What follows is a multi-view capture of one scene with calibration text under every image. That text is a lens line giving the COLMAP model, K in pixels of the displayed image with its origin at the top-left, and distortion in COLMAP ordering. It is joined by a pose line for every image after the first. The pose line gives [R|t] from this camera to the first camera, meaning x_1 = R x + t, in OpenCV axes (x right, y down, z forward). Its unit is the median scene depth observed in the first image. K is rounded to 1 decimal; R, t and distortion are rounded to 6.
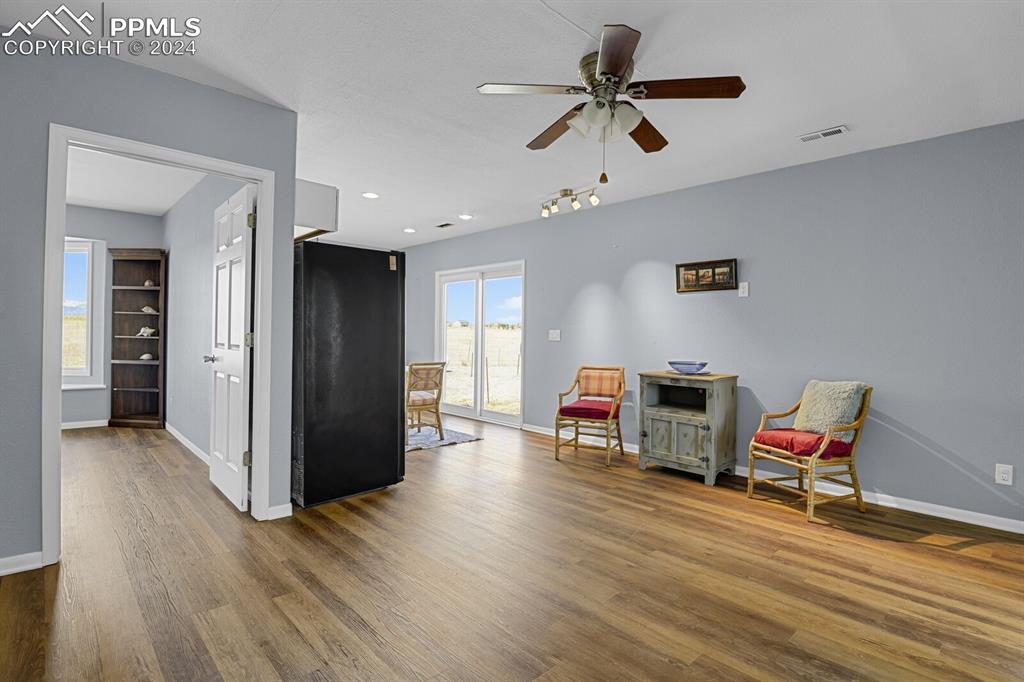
lens RADIAL K [[503.1, 0, 509.6], [0, 503.1, 338.3], [0, 0, 1]] dist [-0.024517, -0.000714]
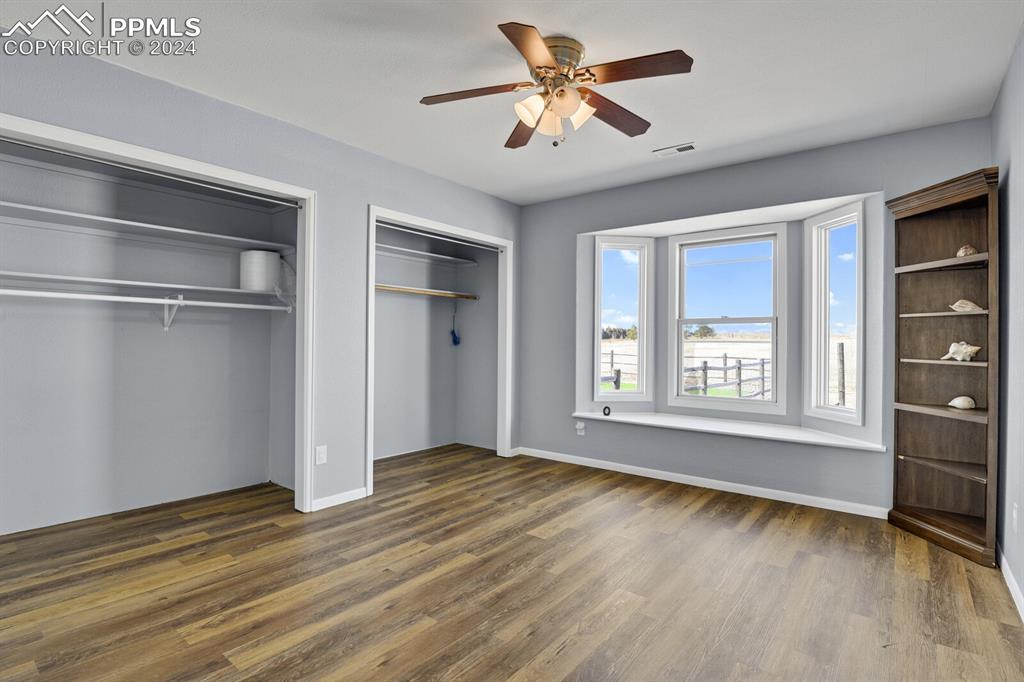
lens RADIAL K [[503.1, 0, 507.9], [0, 503.1, 340.8], [0, 0, 1]] dist [-0.024517, -0.000714]
pose [[0.131458, -0.016673, -0.991182, -0.193426], [-0.011505, 0.999766, -0.018343, -0.005981], [0.991255, 0.013815, 0.131235, 0.307605]]
